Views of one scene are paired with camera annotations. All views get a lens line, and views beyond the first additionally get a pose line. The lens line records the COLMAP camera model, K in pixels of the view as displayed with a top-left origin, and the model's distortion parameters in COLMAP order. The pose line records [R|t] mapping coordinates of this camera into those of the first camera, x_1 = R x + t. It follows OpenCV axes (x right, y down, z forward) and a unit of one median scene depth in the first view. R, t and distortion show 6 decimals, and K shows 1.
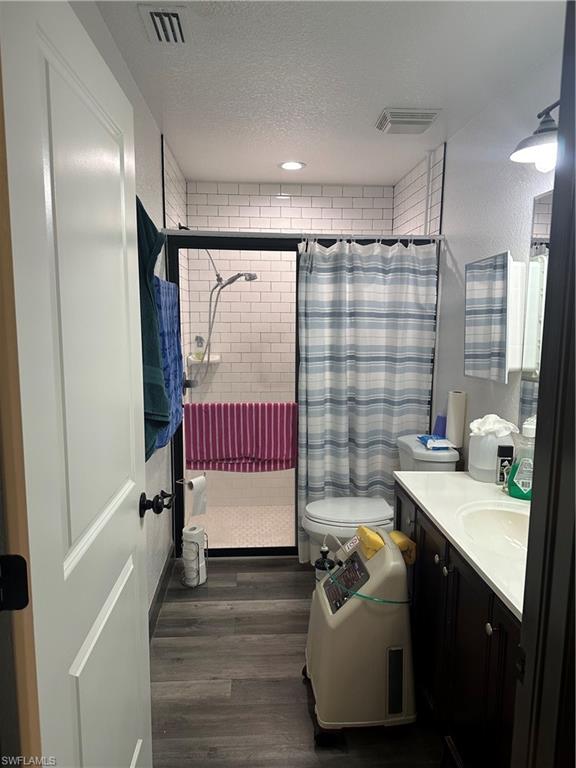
lens RADIAL K [[544.2, 0, 297.5], [0, 544.2, 385.0], [0, 0, 1]] dist [0.050100, -0.058408]
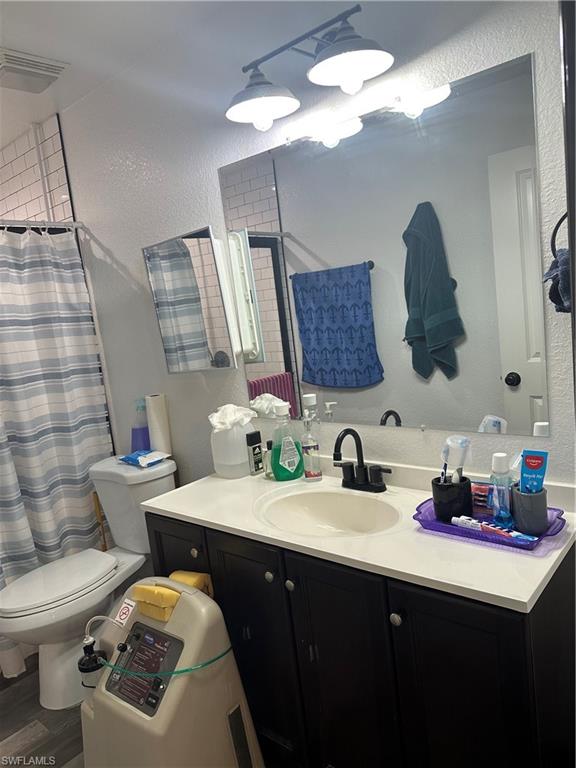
lens RADIAL K [[544.2, 0, 303.6], [0, 544.2, 379.0], [0, 0, 1]] dist [0.050100, -0.058408]
pose [[0.695126, -0.187778, 0.693931, -0.129304], [0.216230, 0.975197, 0.047287, -0.002104], [-0.685598, 0.117178, 0.718488, 0.182029]]
